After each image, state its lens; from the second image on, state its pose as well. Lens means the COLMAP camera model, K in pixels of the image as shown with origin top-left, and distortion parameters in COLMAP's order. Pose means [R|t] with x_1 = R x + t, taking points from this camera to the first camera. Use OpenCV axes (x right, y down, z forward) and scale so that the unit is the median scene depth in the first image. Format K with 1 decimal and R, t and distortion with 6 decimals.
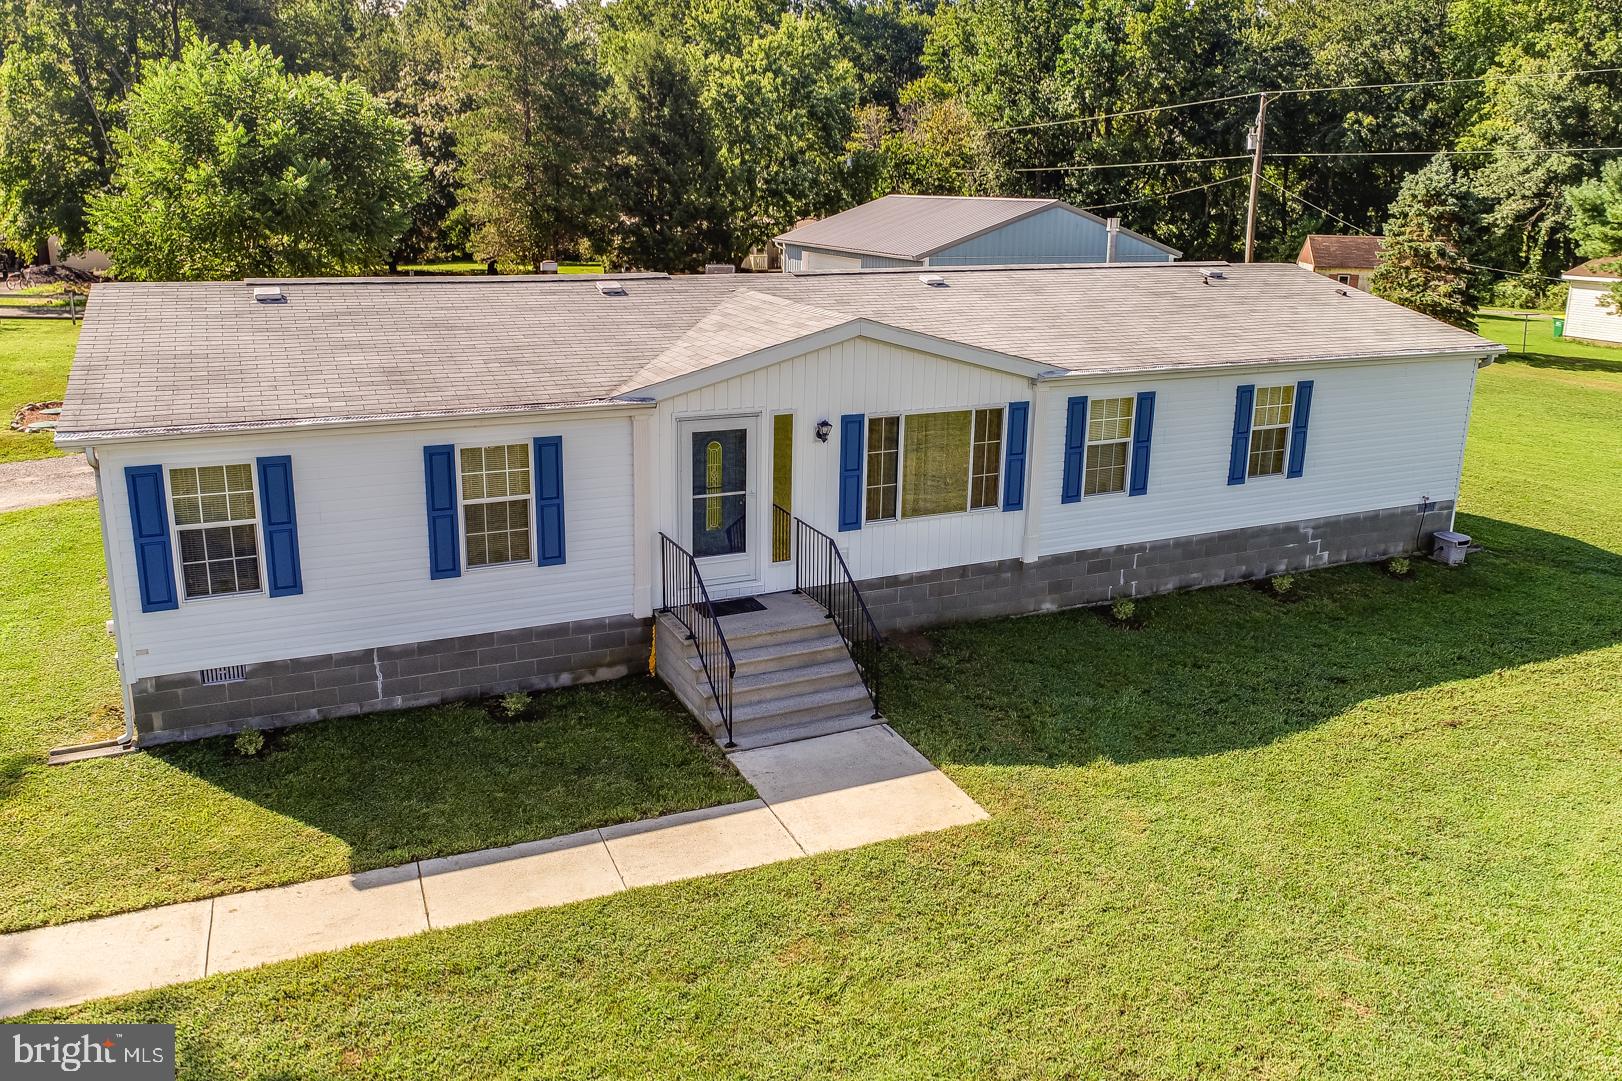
lens RADIAL K [[1192.4, 0, 798.8], [0, 1192.4, 533.7], [0, 0, 1]] dist [-0.012592, 0.001026]
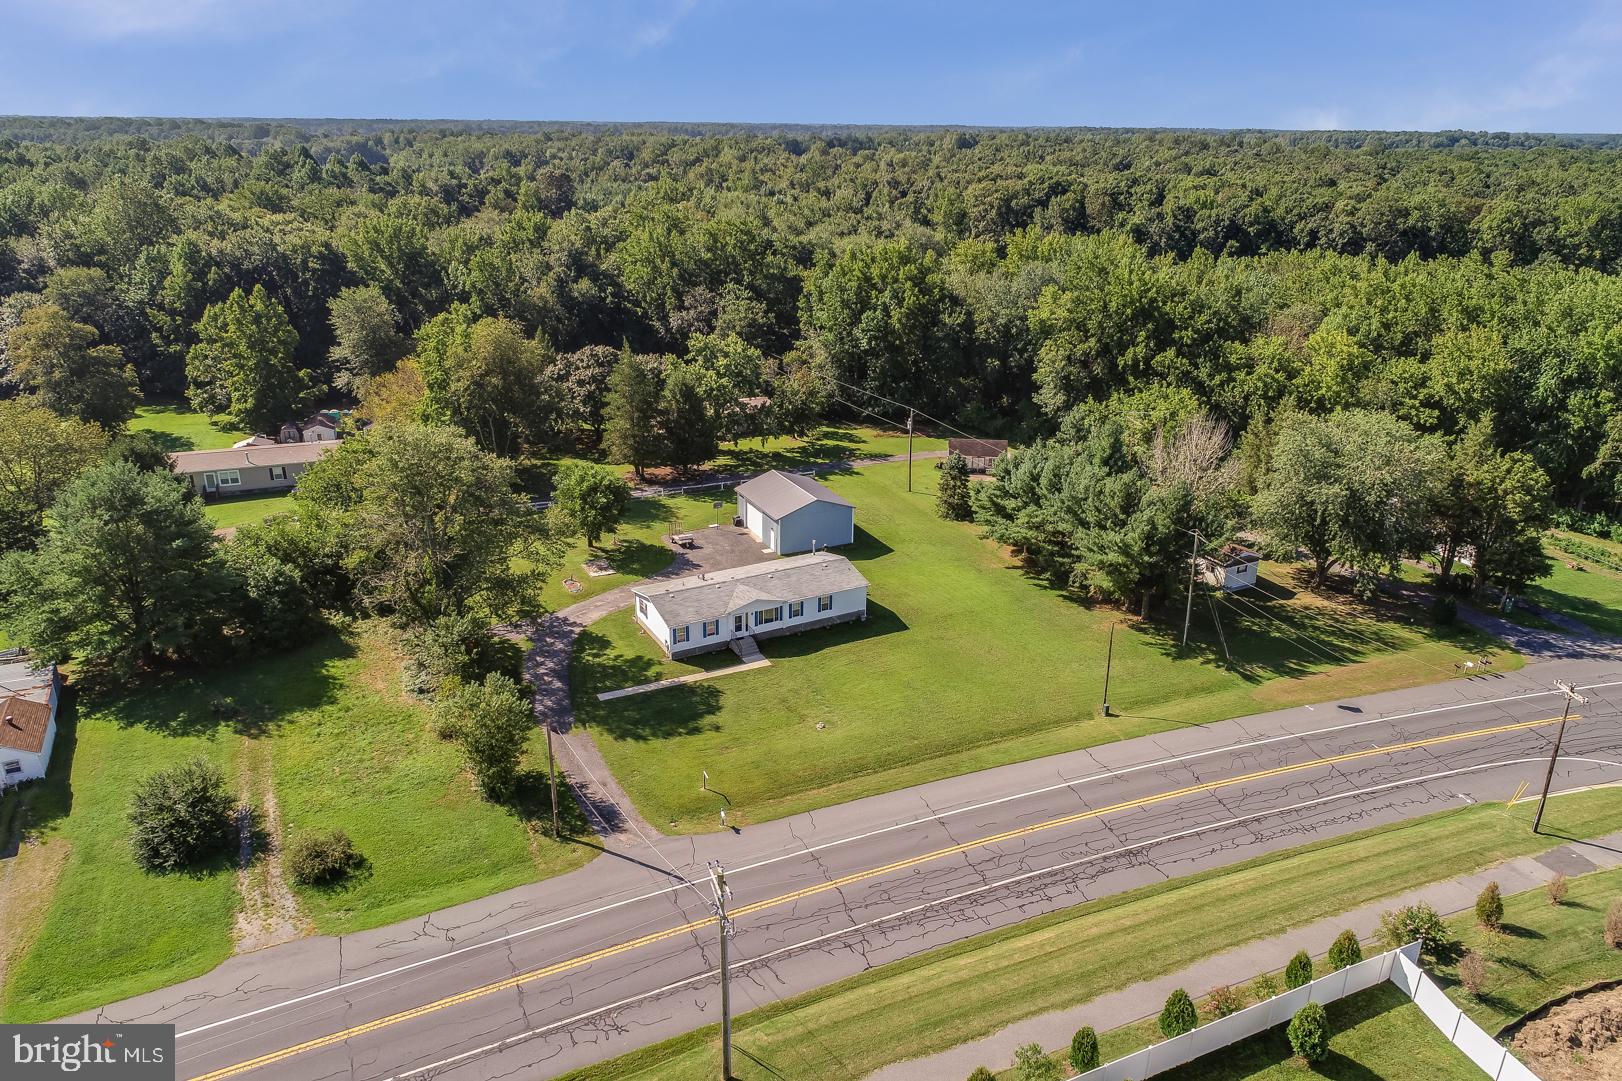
lens RADIAL K [[1394.5, 0, 819.2], [0, 1394.5, 538.8], [0, 0, 1]] dist [0.001981, 0.000752]
pose [[0.997673, -0.030183, 0.061140, -0.069549], [0.023518, 0.993986, 0.106948, -1.288114], [-0.064000, -0.105262, 0.992383, -6.620867]]
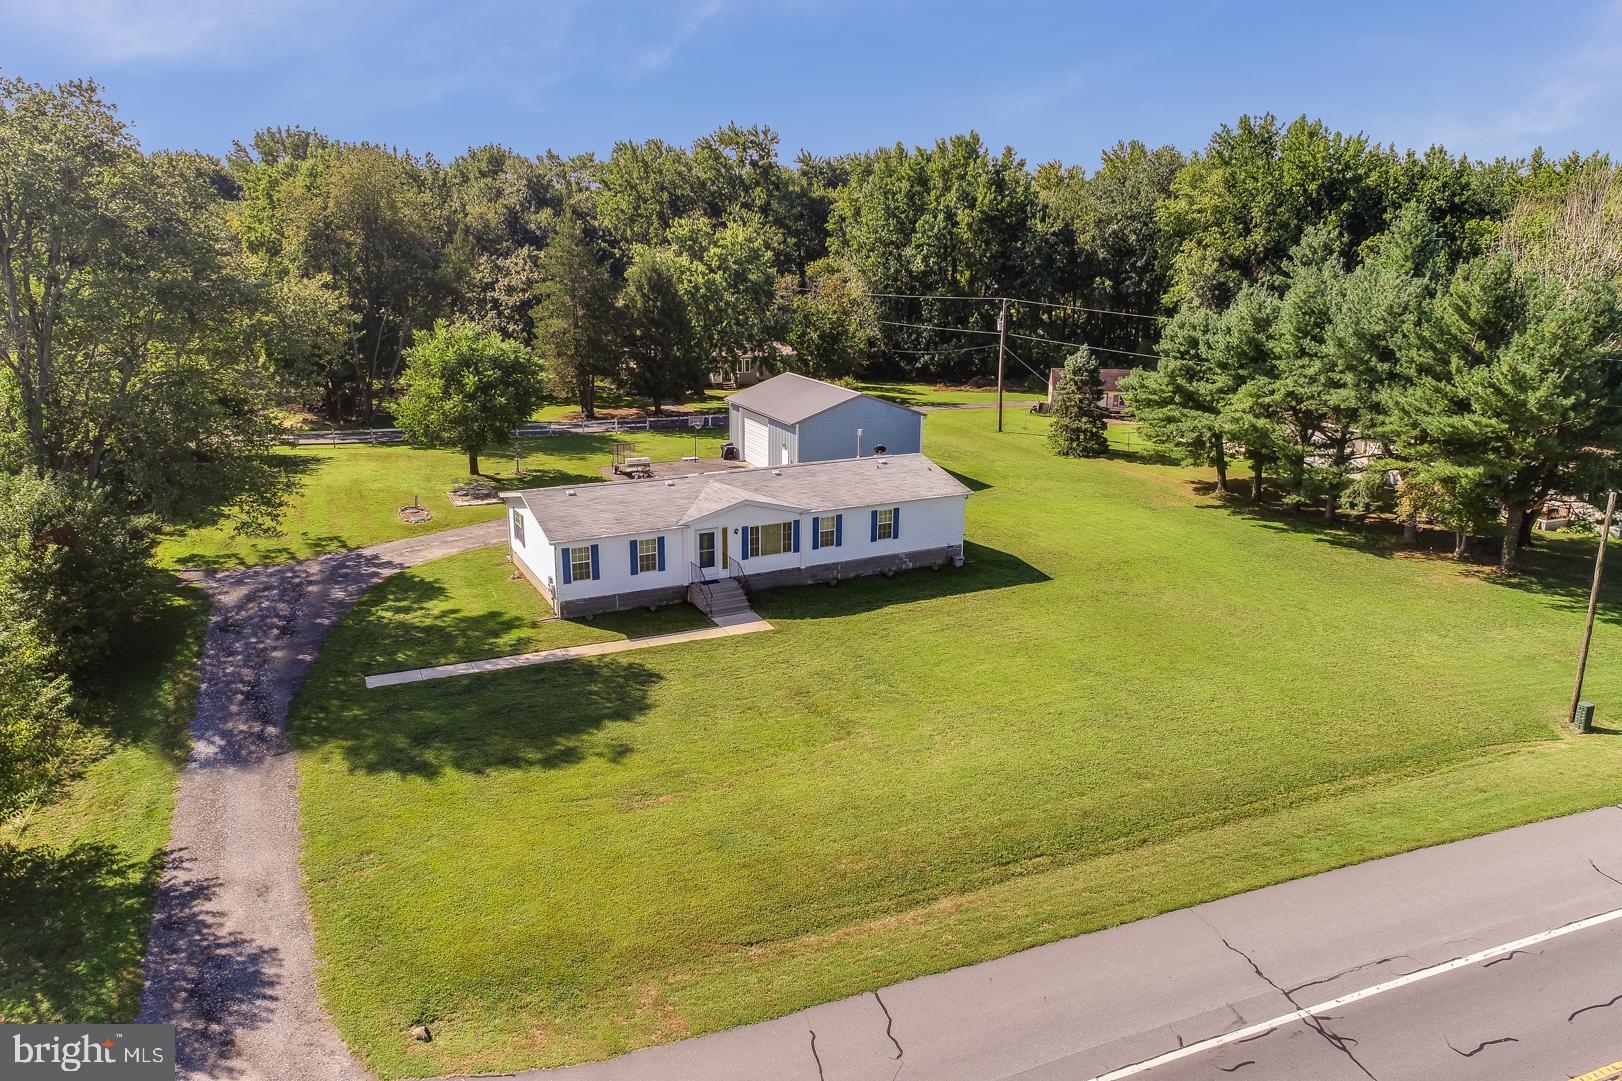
lens RADIAL K [[1192.4, 0, 814.8], [0, 1192.4, 544.9], [0, 0, 1]] dist [-0.012592, 0.001026]
pose [[0.998788, -0.017418, 0.046040, 0.078971], [0.017609, 0.999838, -0.003745, -0.026987], [-0.045967, 0.004551, 0.998933, -2.231157]]
